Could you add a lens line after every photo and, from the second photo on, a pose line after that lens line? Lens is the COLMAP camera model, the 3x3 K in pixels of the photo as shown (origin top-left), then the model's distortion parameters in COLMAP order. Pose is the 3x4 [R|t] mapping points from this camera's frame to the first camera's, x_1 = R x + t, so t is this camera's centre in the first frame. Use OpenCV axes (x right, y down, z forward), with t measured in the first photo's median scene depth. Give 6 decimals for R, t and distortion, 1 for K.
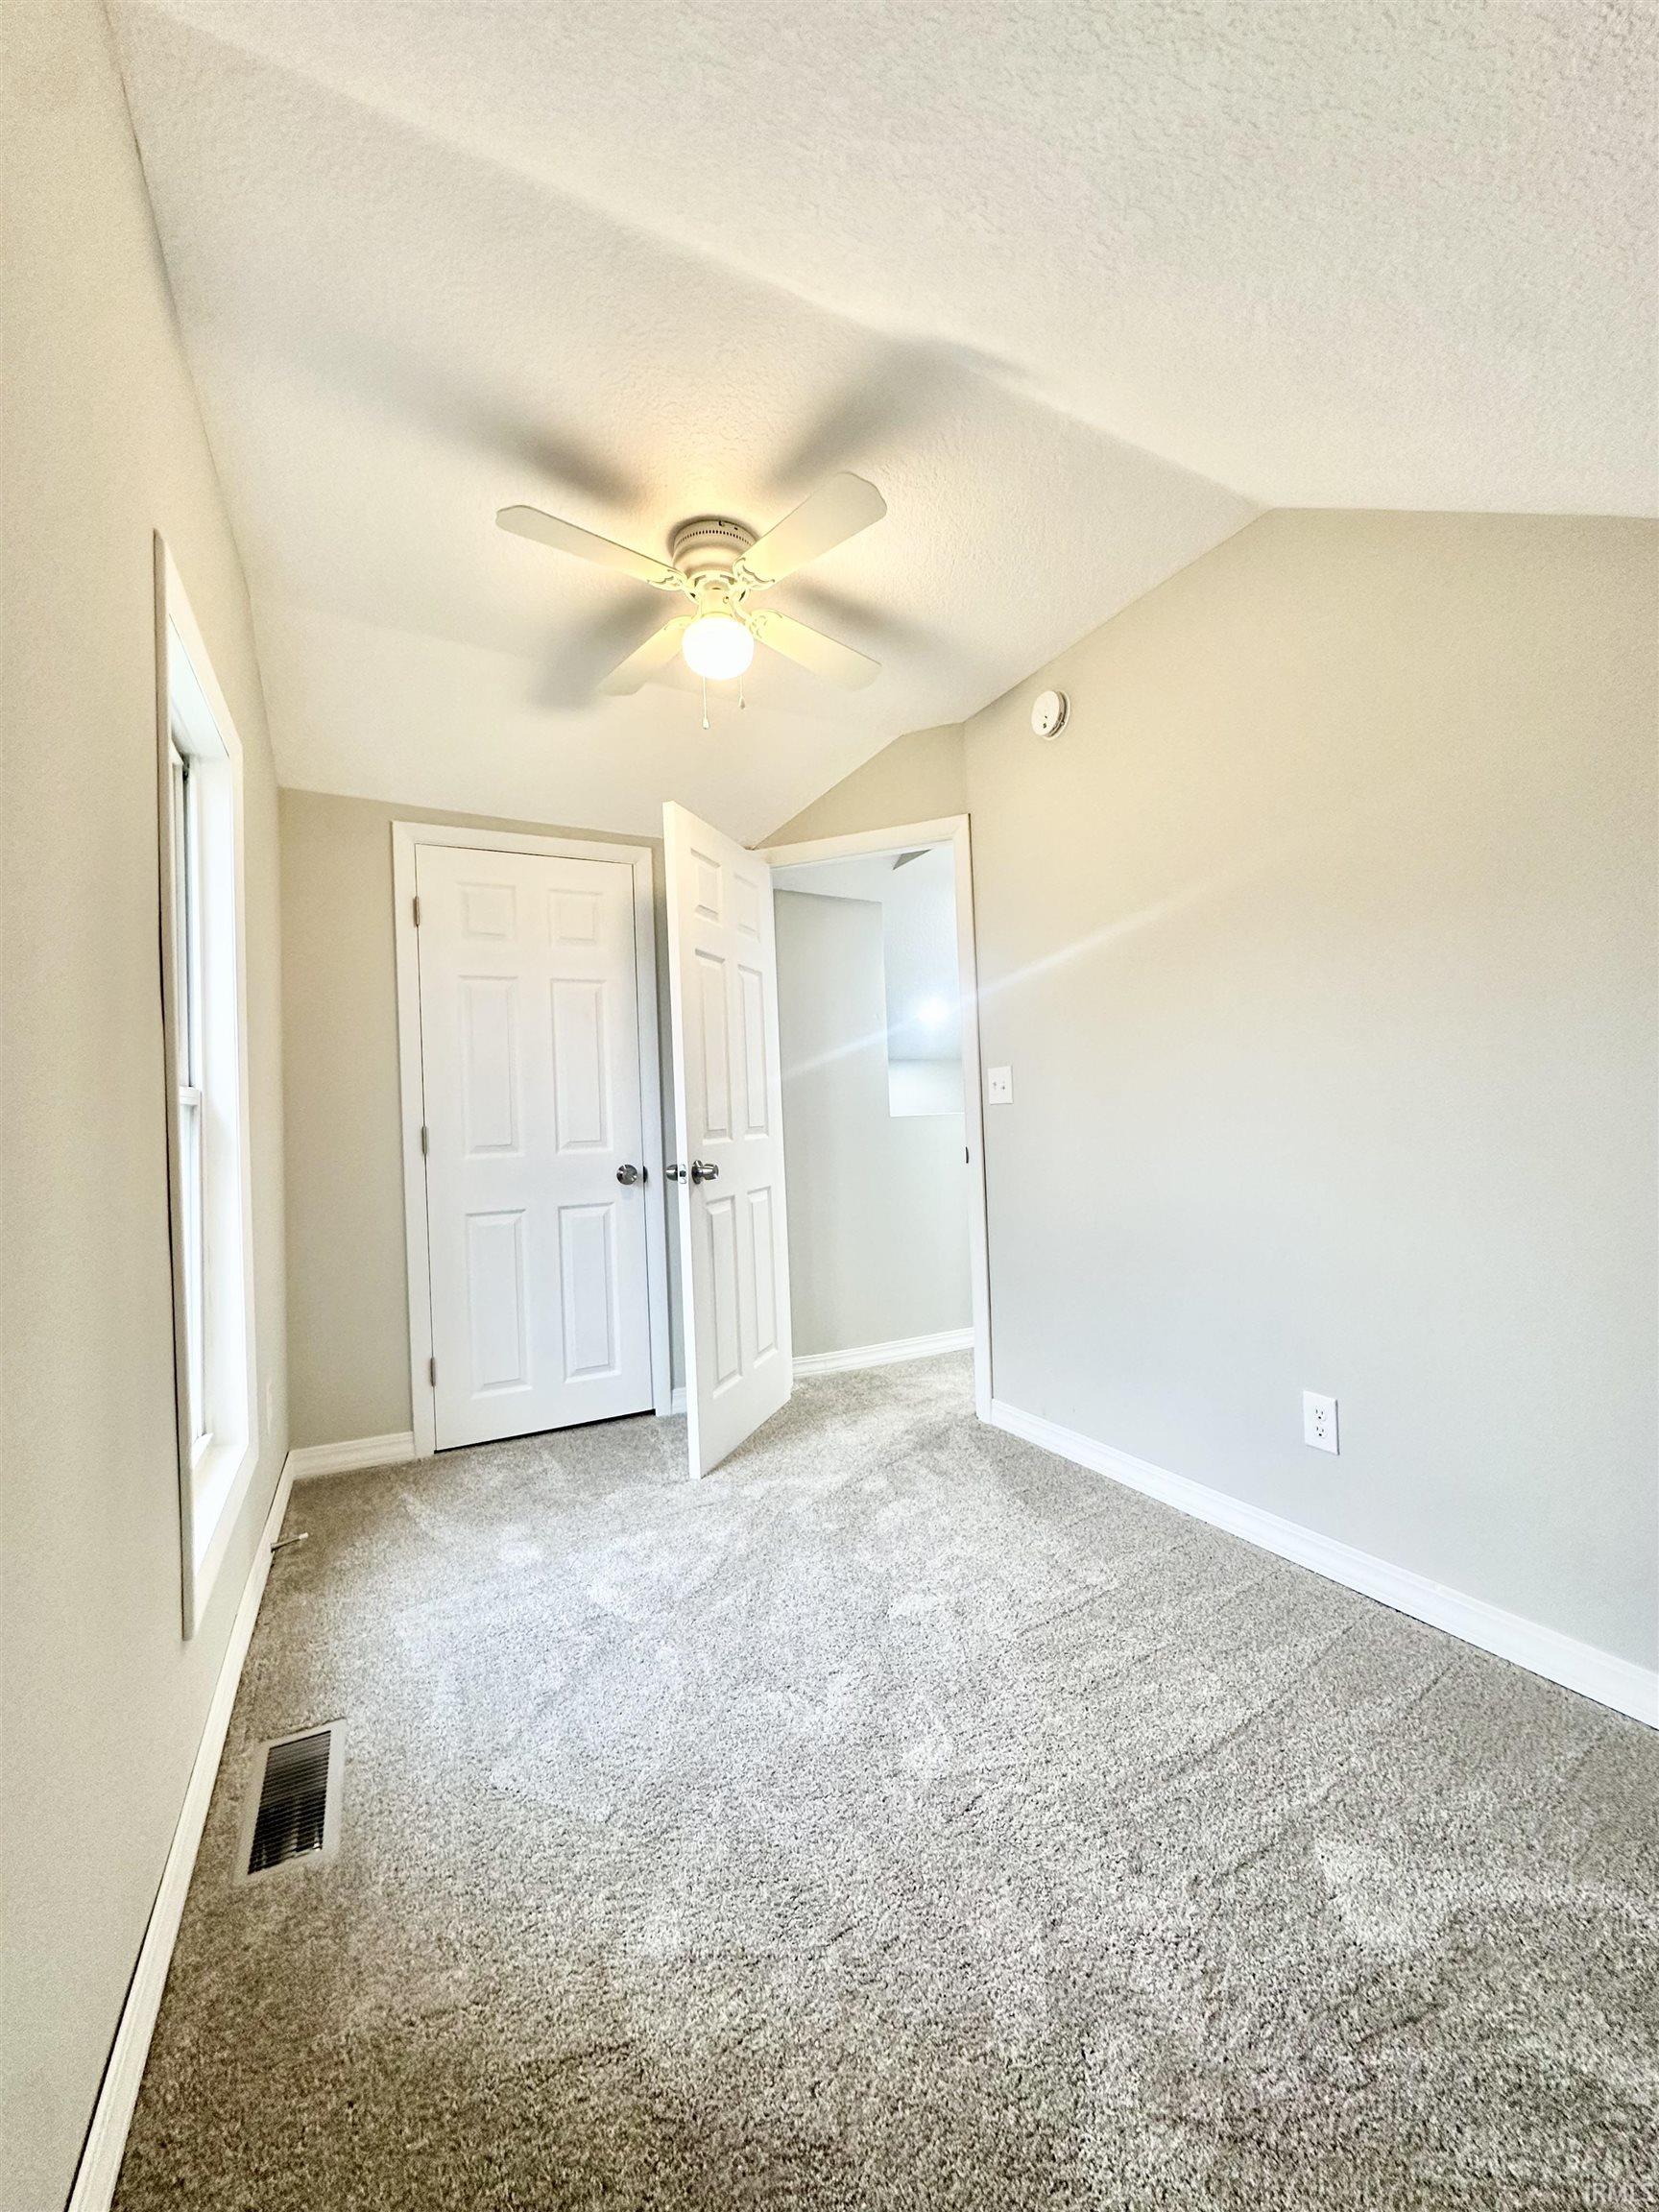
lens RADIAL K [[879.8, 0, 817.8], [0, 879.8, 1100.2], [0, 0, 1]] dist [-0.003533, 0.000846]
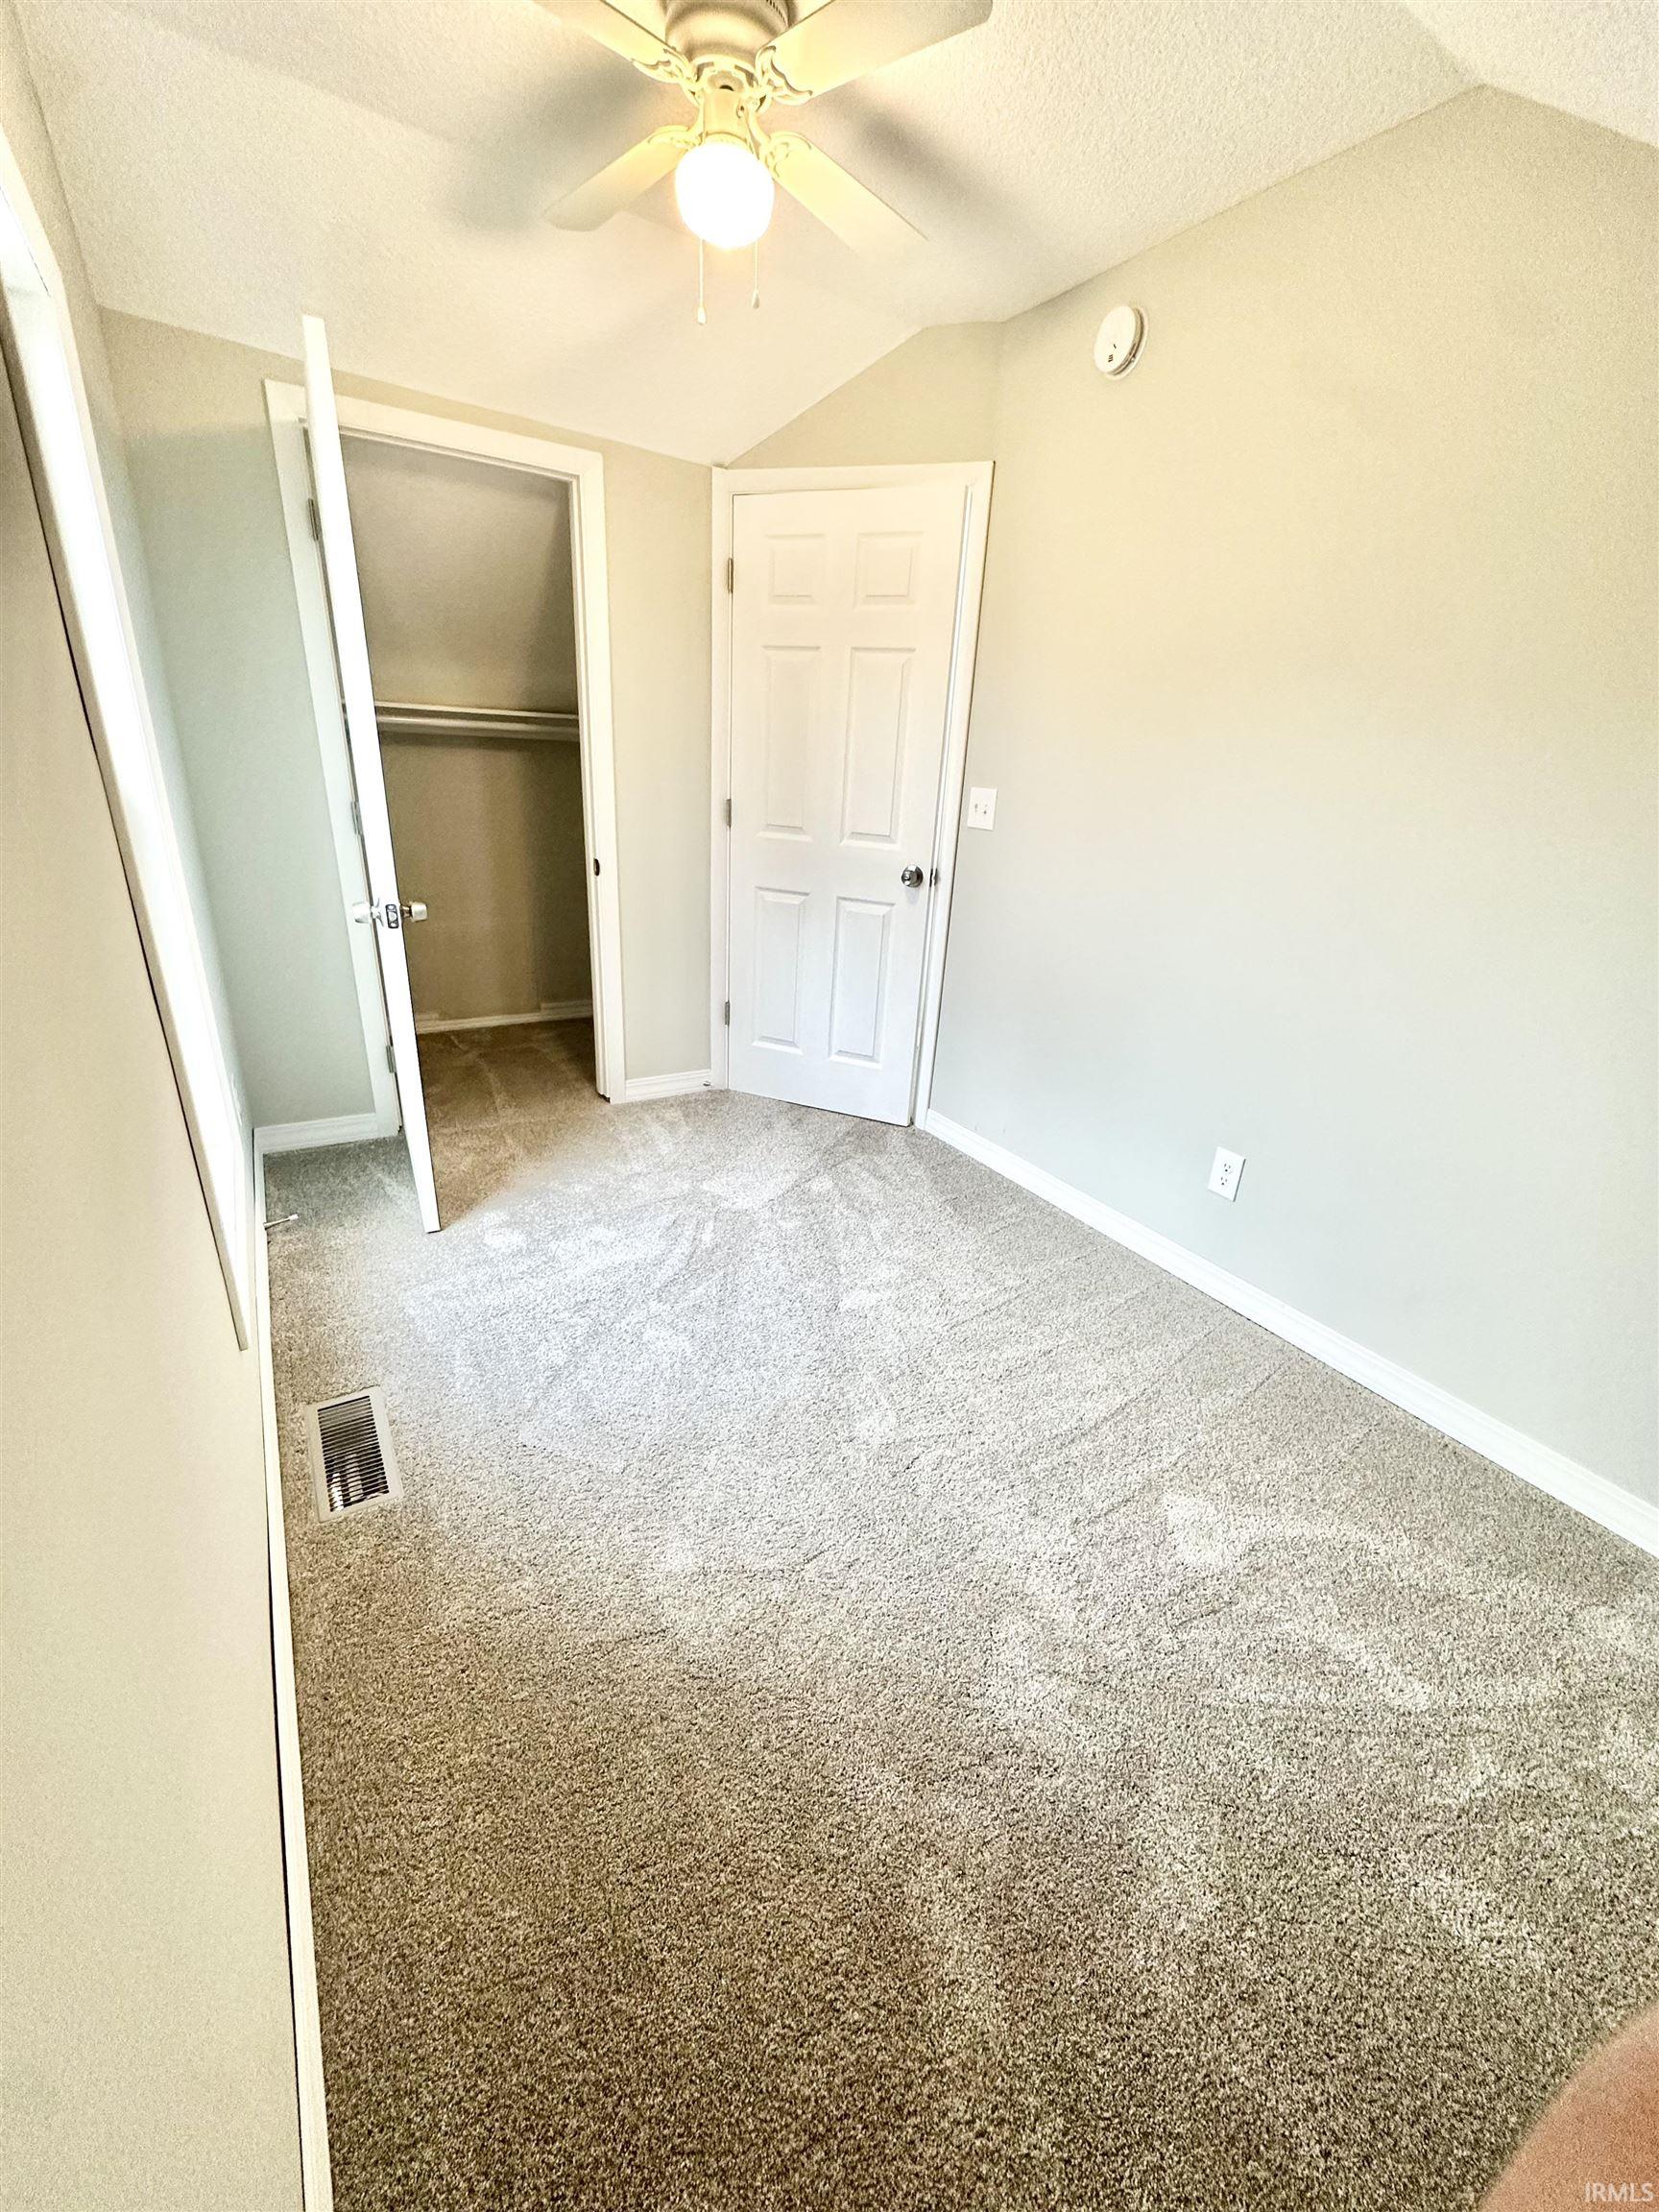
lens RADIAL K [[879.8, 0, 829.9], [0, 879.8, 1114.2], [0, 0, 1]] dist [-0.003533, 0.000846]
pose [[0.992764, 0.051260, 0.108587, -0.099651], [-0.088856, 0.921861, 0.377195, -0.131149], [-0.080767, -0.384115, 0.919746, 0.021706]]
